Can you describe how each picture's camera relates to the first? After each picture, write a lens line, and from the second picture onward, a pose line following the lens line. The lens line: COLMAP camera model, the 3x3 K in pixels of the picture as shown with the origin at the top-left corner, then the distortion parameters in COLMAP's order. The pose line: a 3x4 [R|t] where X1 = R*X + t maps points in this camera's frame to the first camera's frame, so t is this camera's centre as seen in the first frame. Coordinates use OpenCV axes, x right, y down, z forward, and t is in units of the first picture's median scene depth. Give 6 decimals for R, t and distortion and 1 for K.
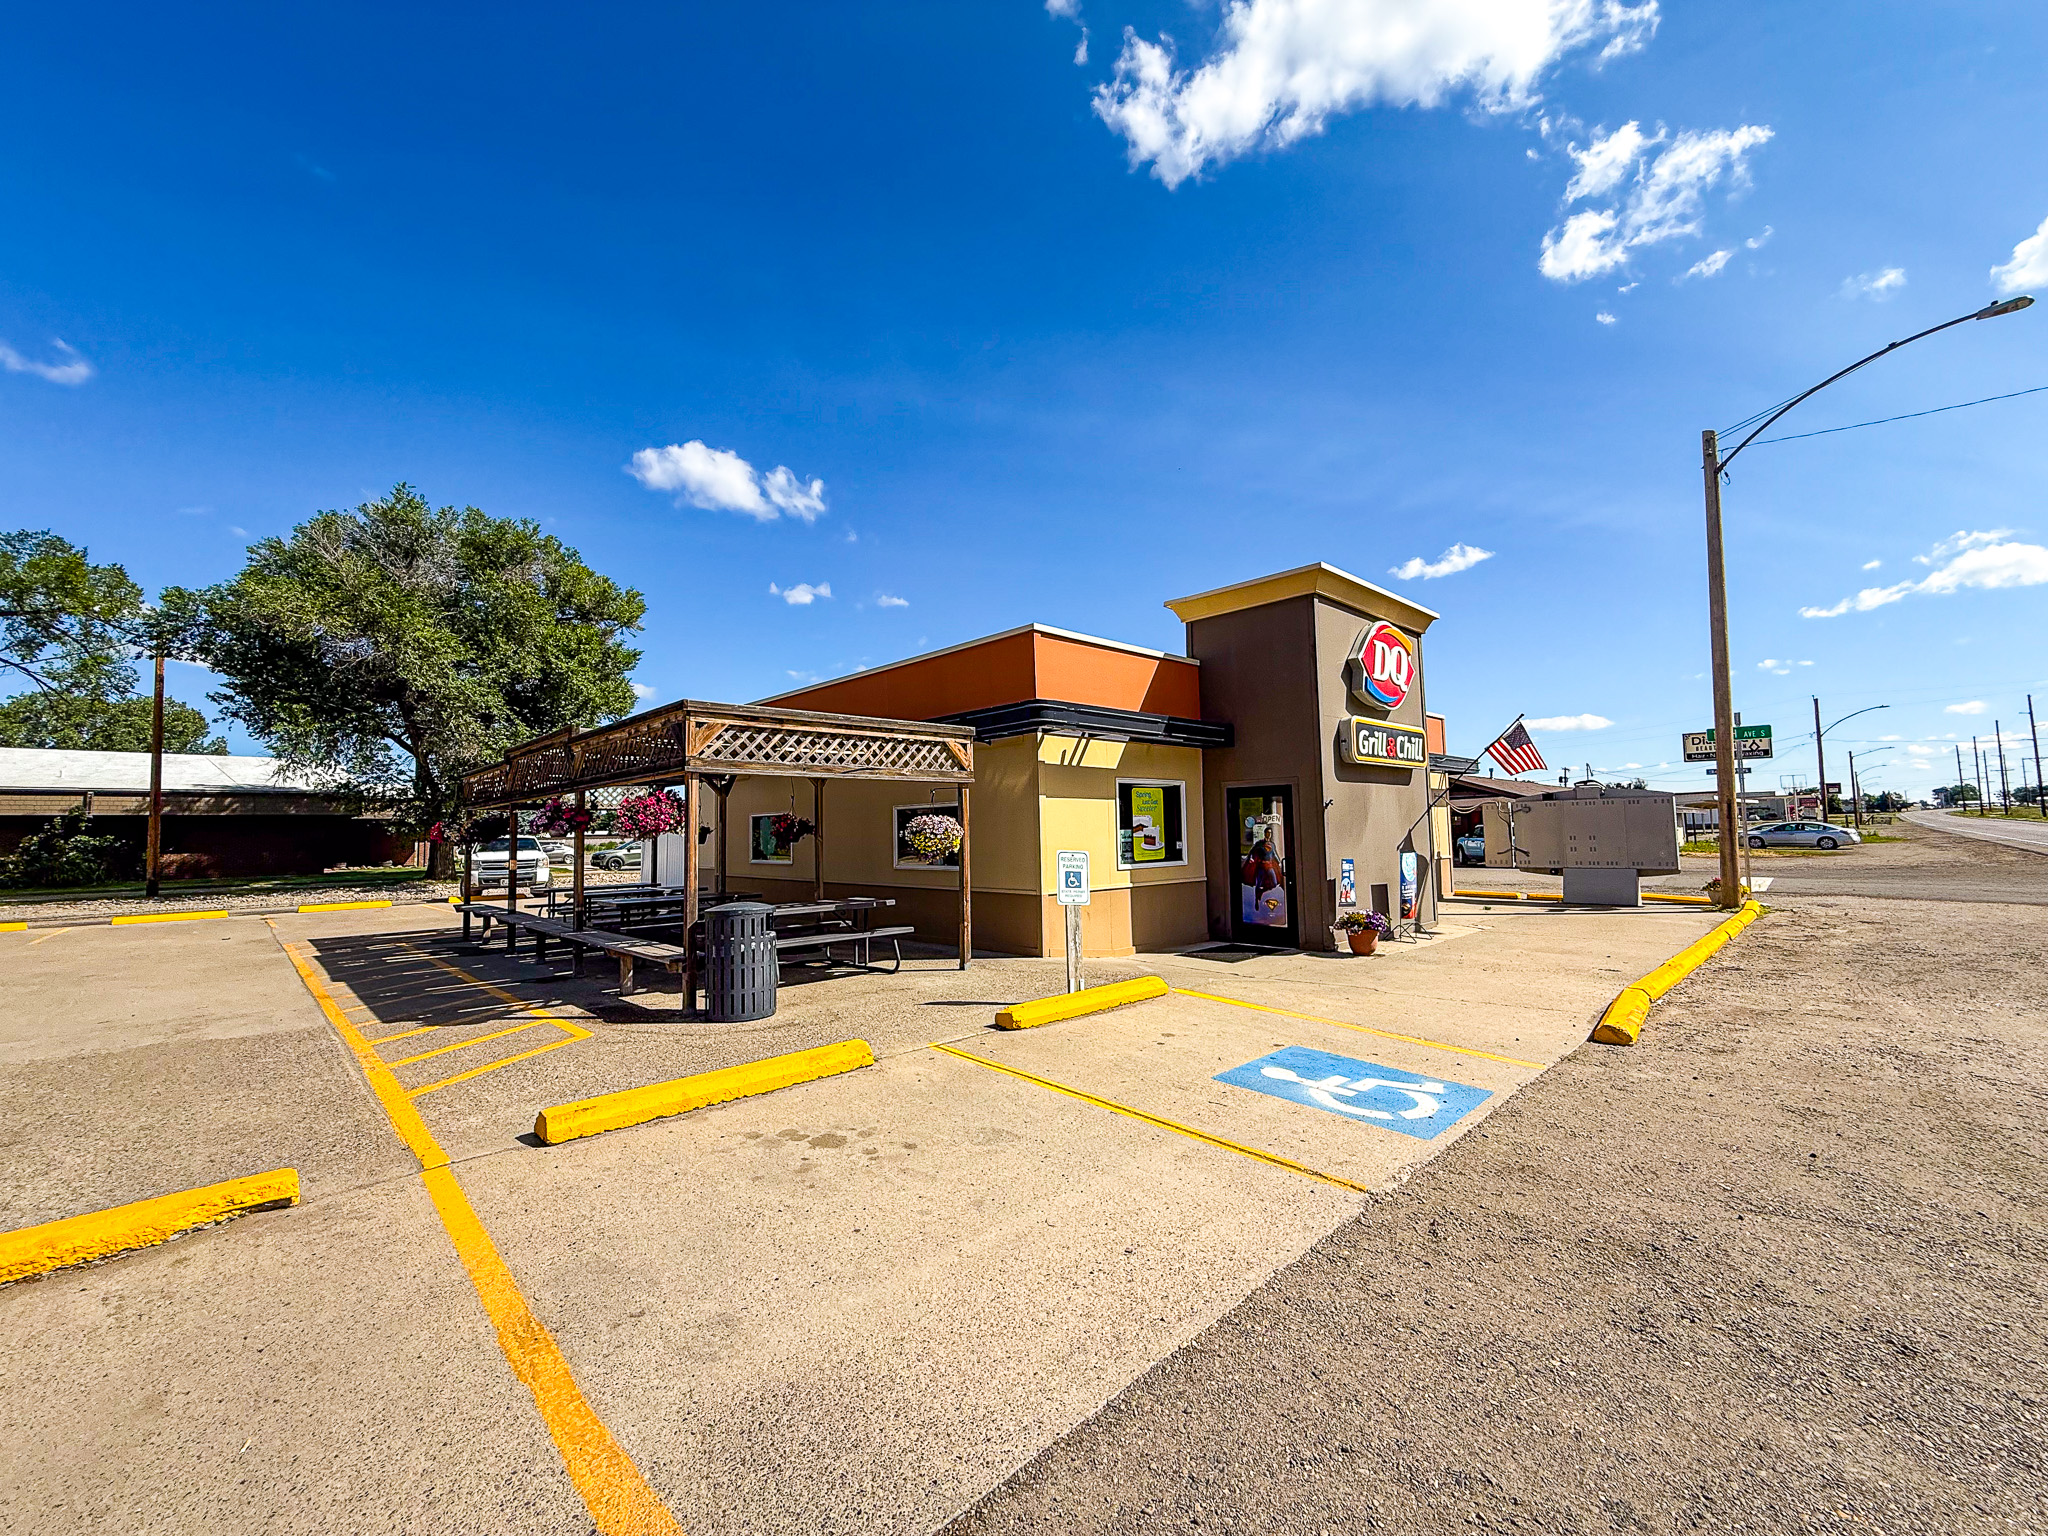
lens RADIAL K [[813.7, 0, 1021.2], [0, 813.7, 772.1], [0, 0, 1]] dist [-0.000139, 0.000126]
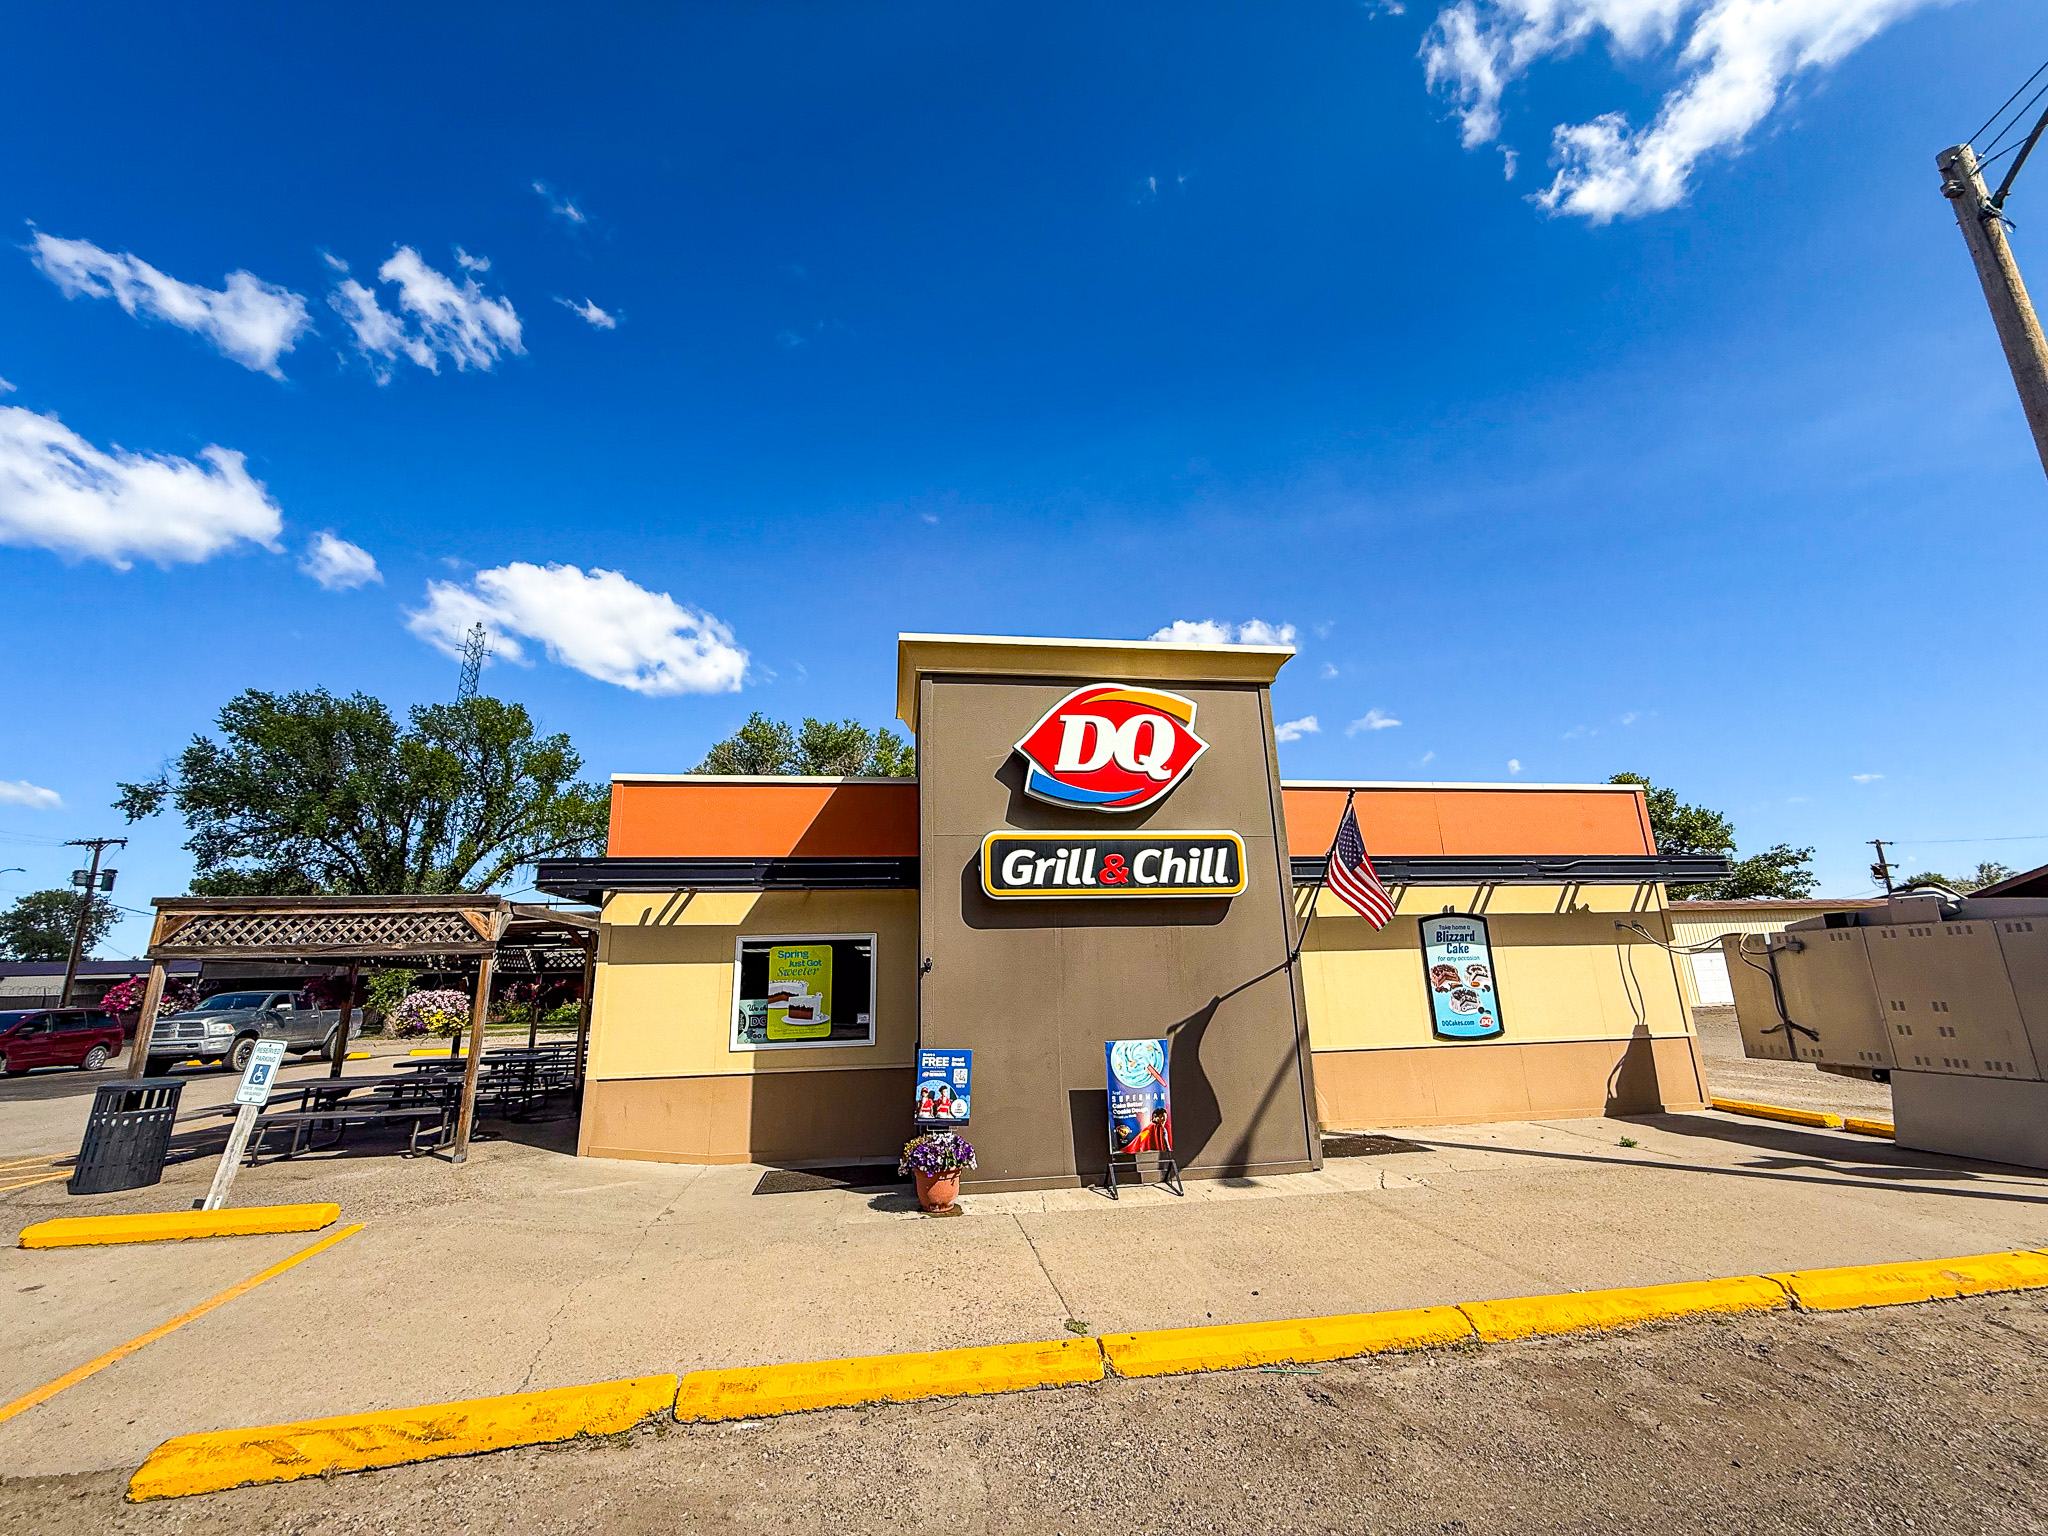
lens RADIAL K [[813.7, 0, 1021.2], [0, 813.7, 772.1], [0, 0, 1]] dist [-0.000139, 0.000126]
pose [[0.820931, -0.144335, -0.552485, 0.819481], [0.052279, 0.982462, -0.178985, 0.006117], [0.568629, 0.118051, 0.814079, 0.448464]]
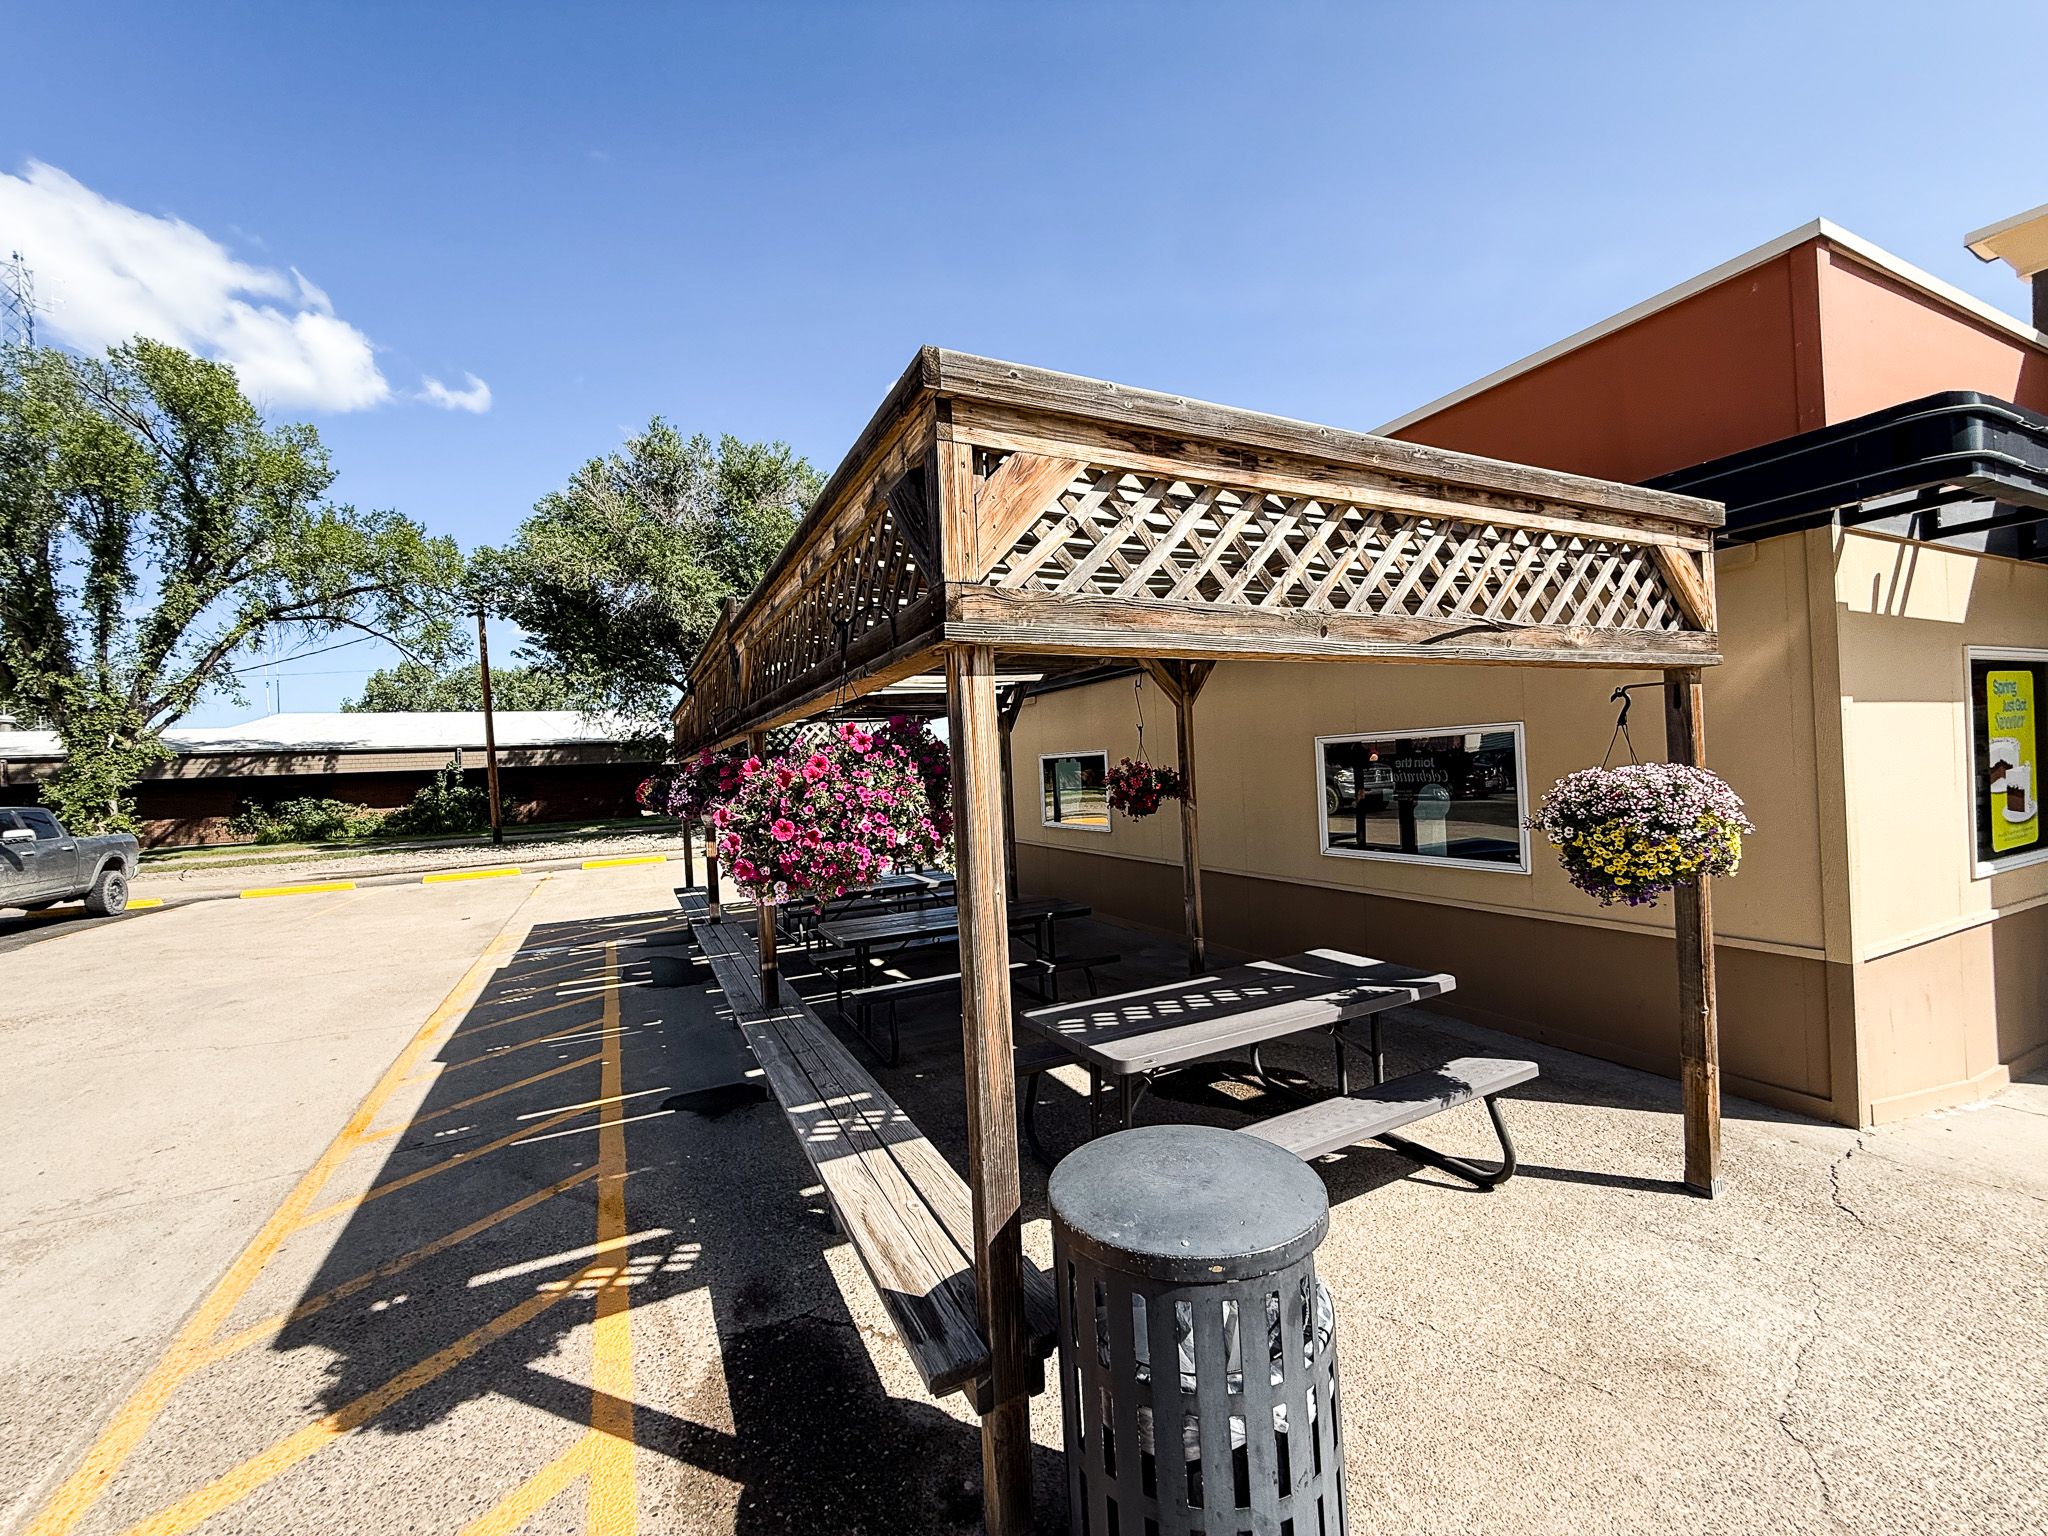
lens RADIAL K [[813.7, 0, 1021.2], [0, 813.7, 772.1], [0, 0, 1]] dist [-0.000139, 0.000126]
pose [[0.953065, -0.023220, -0.301874, -0.194454], [0.050095, 0.995406, 0.081593, 0.012231], [0.298593, -0.092886, 0.949850, 0.470802]]
